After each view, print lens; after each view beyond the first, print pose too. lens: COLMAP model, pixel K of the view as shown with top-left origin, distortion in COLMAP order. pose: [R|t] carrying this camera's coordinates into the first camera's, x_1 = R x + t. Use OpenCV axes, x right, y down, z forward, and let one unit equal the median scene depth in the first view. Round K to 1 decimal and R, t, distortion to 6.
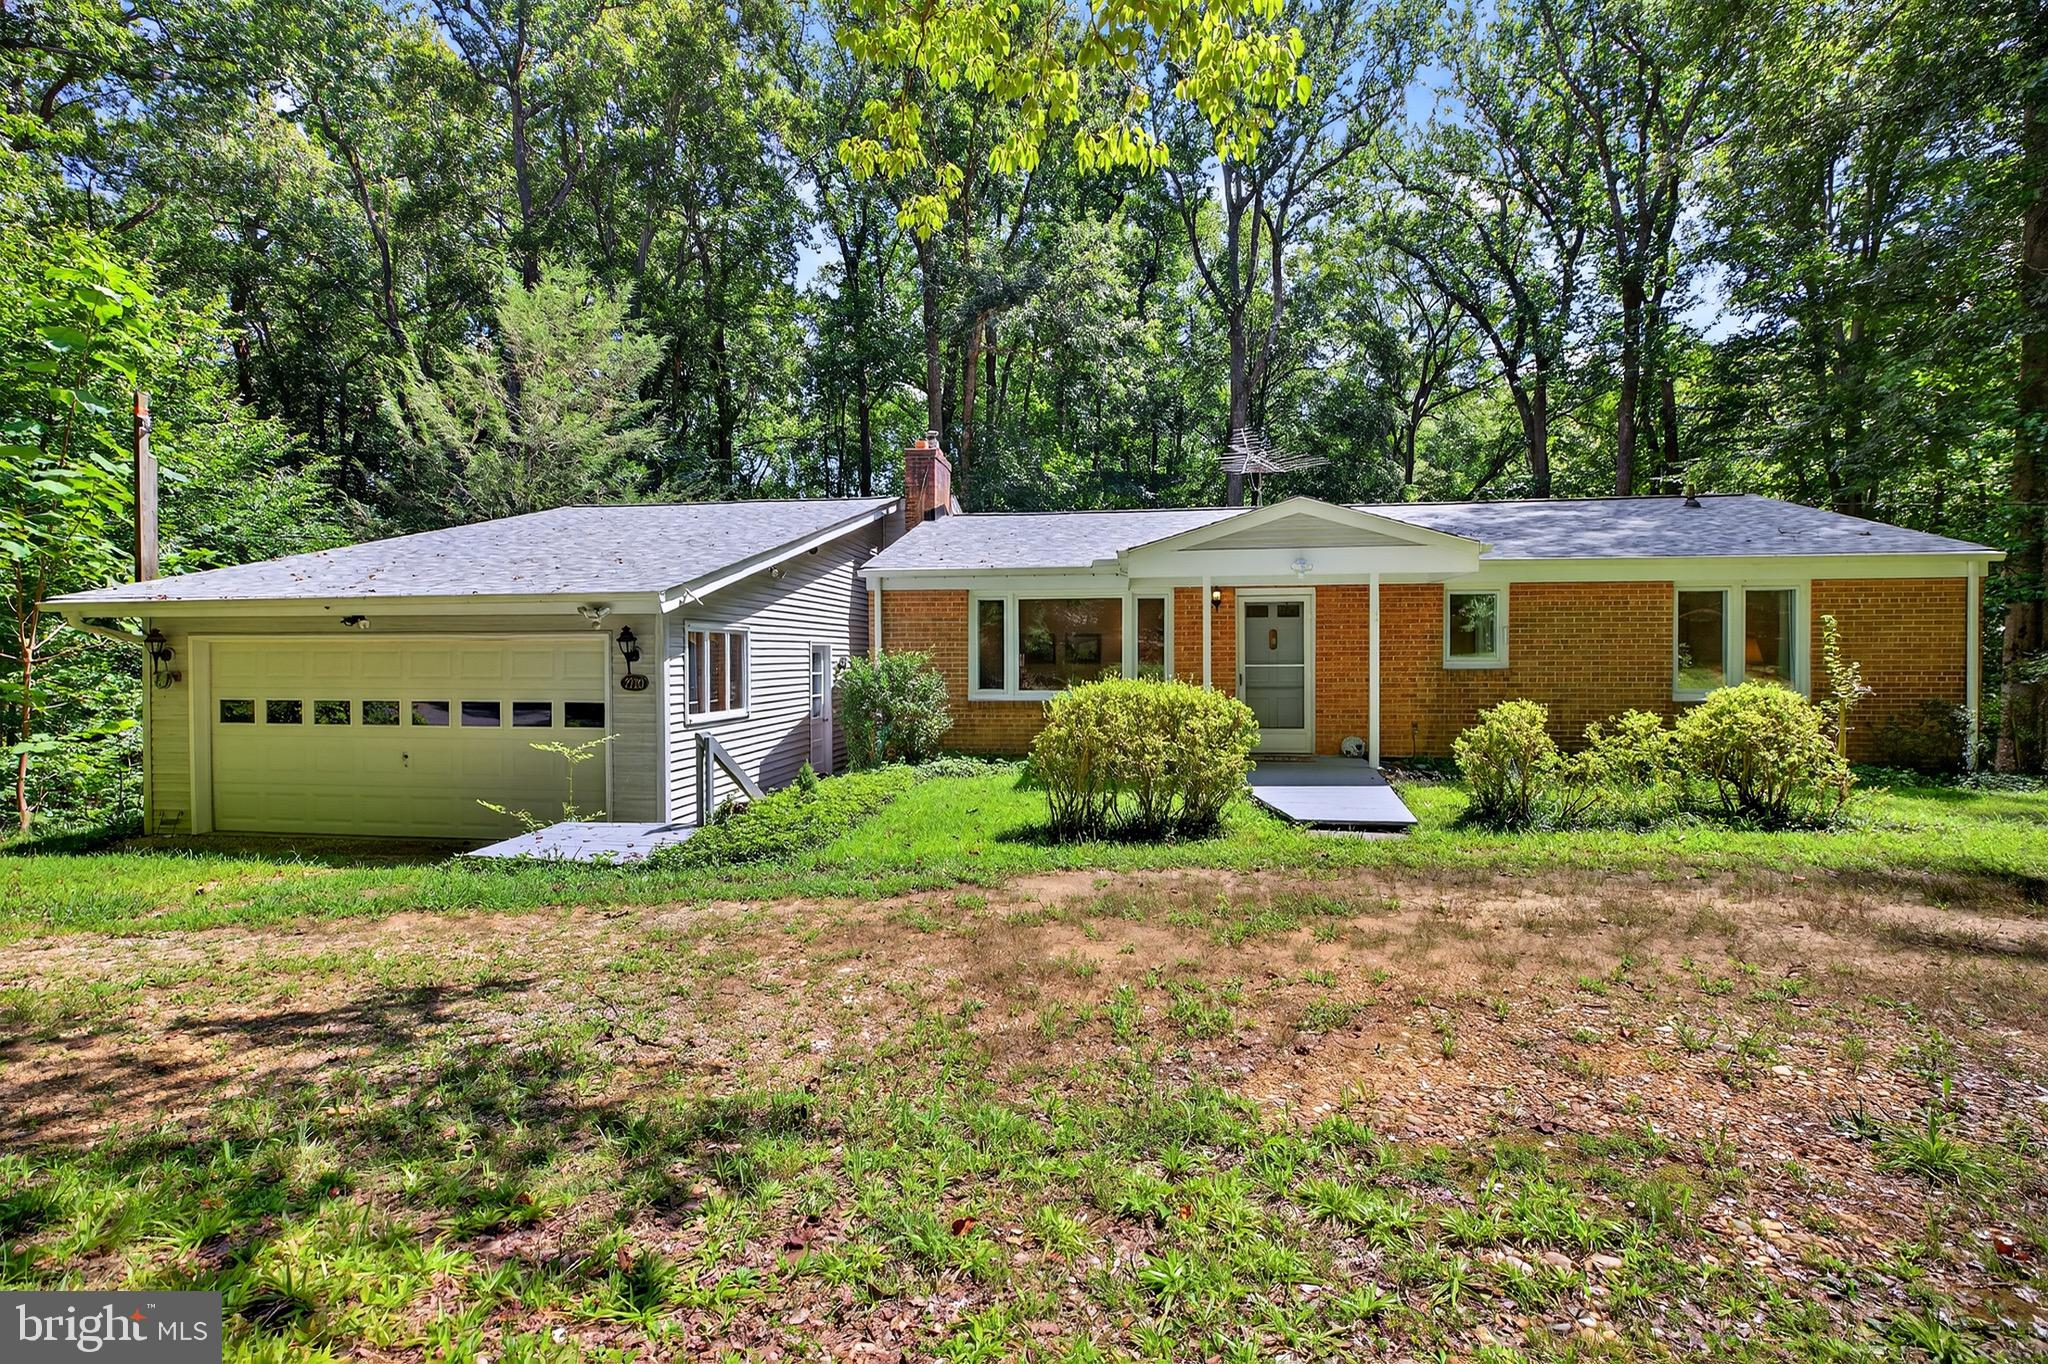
lens RADIAL K [[976.6, 0, 1024.0], [0, 976.6, 682.0], [0, 0, 1]] dist [0.002893, 0.000938]
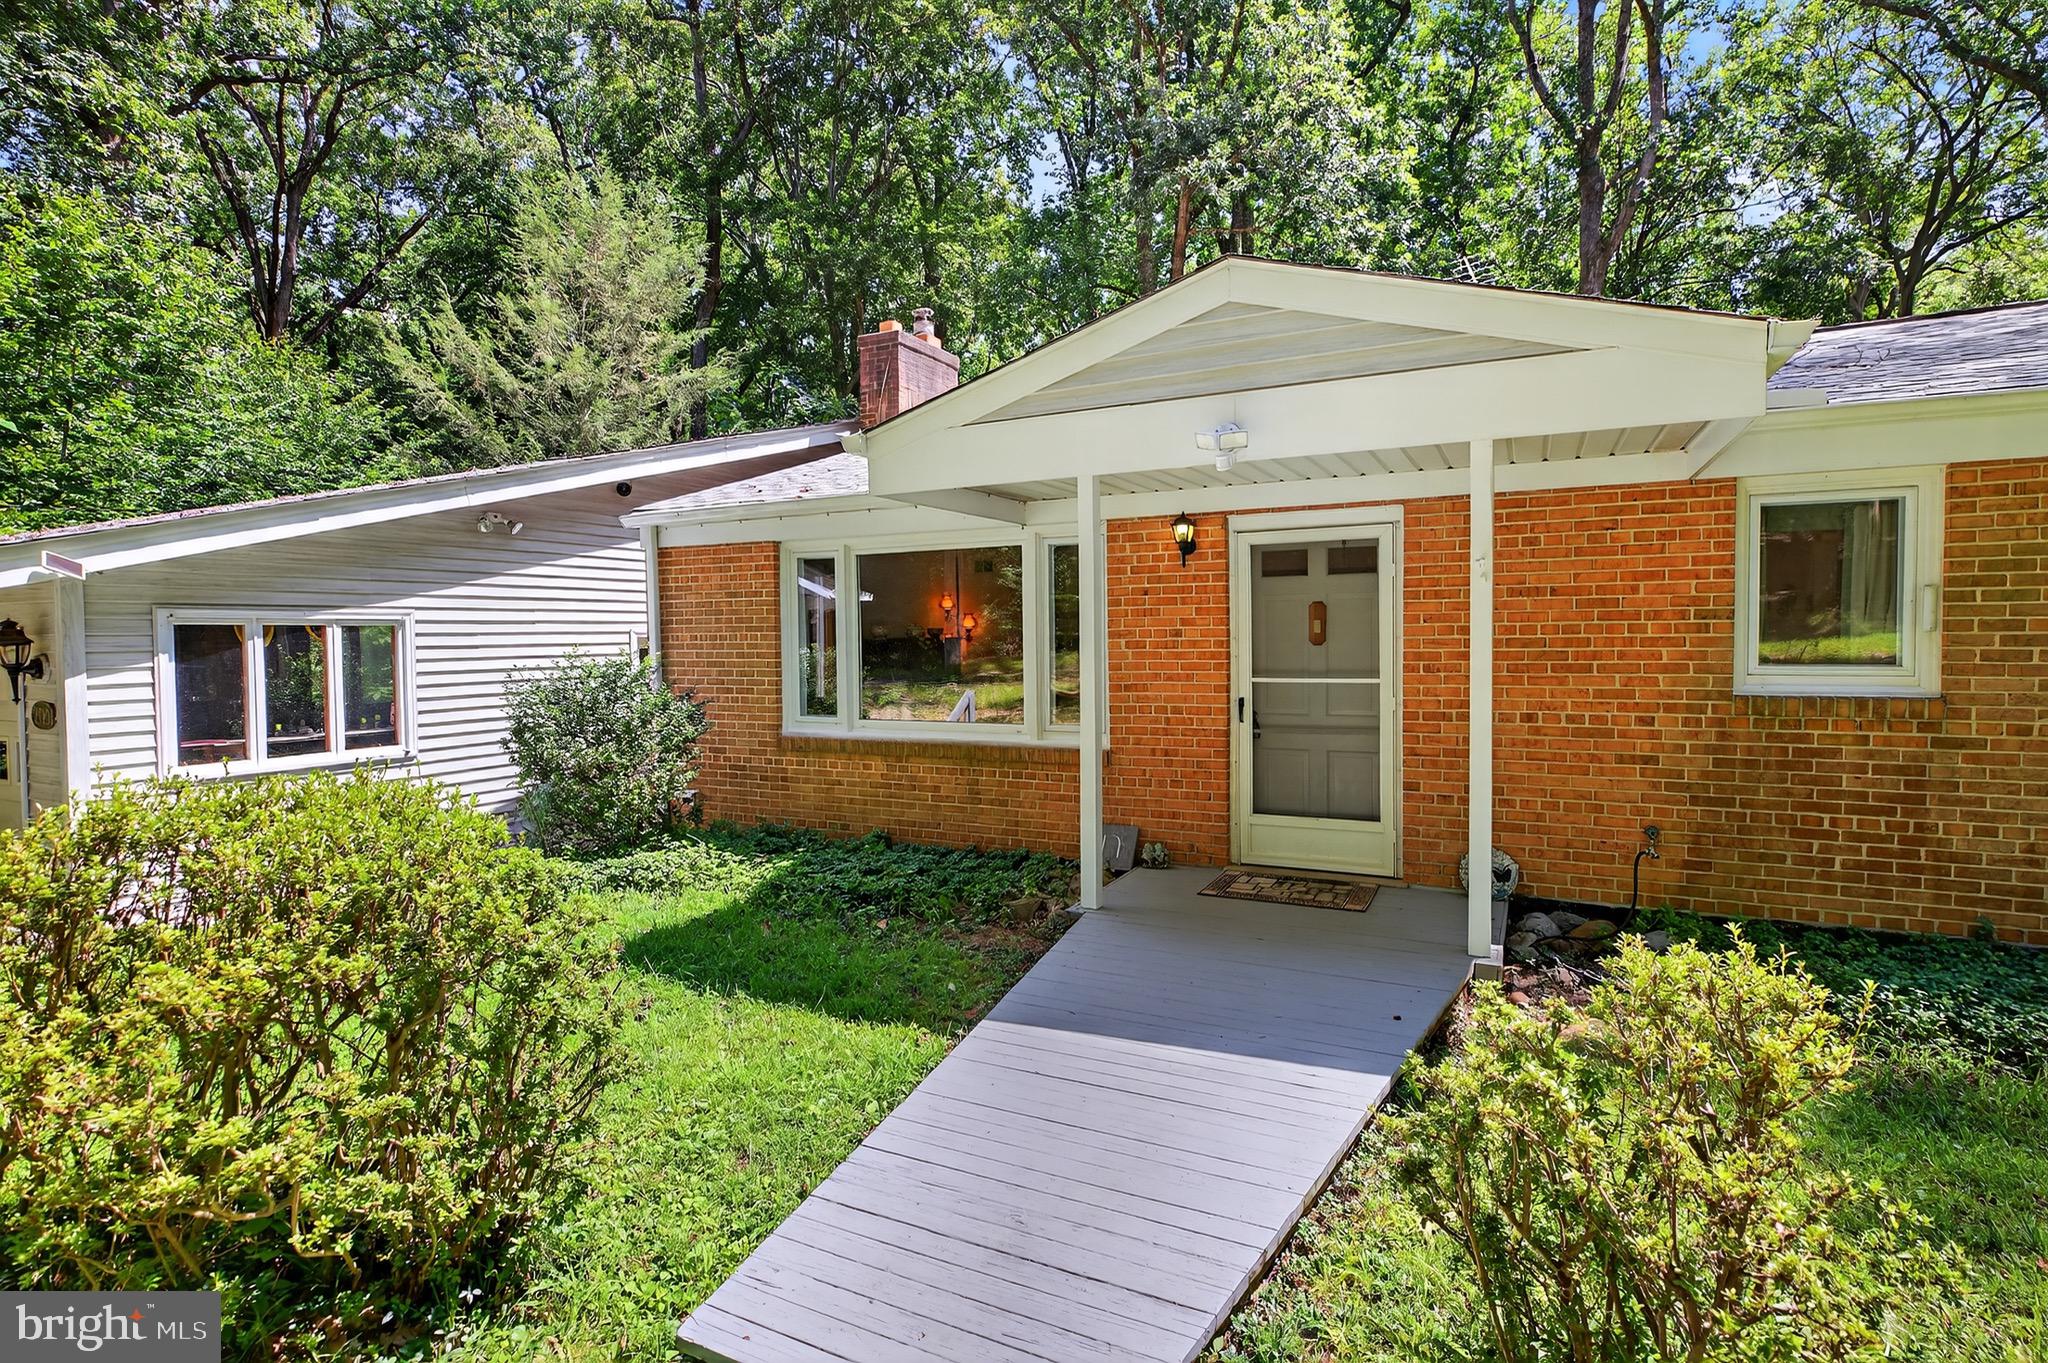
lens RADIAL K [[1023.6, 0, 1024.0], [0, 1023.6, 681.5], [0, 0, 1]] dist [0.000535, 0.001719]
pose [[0.938159, 0.009334, -0.346078, 0.285581], [-0.000862, 0.999696, 0.024624, -0.027335], [0.346203, -0.022803, 0.937882, 0.483579]]
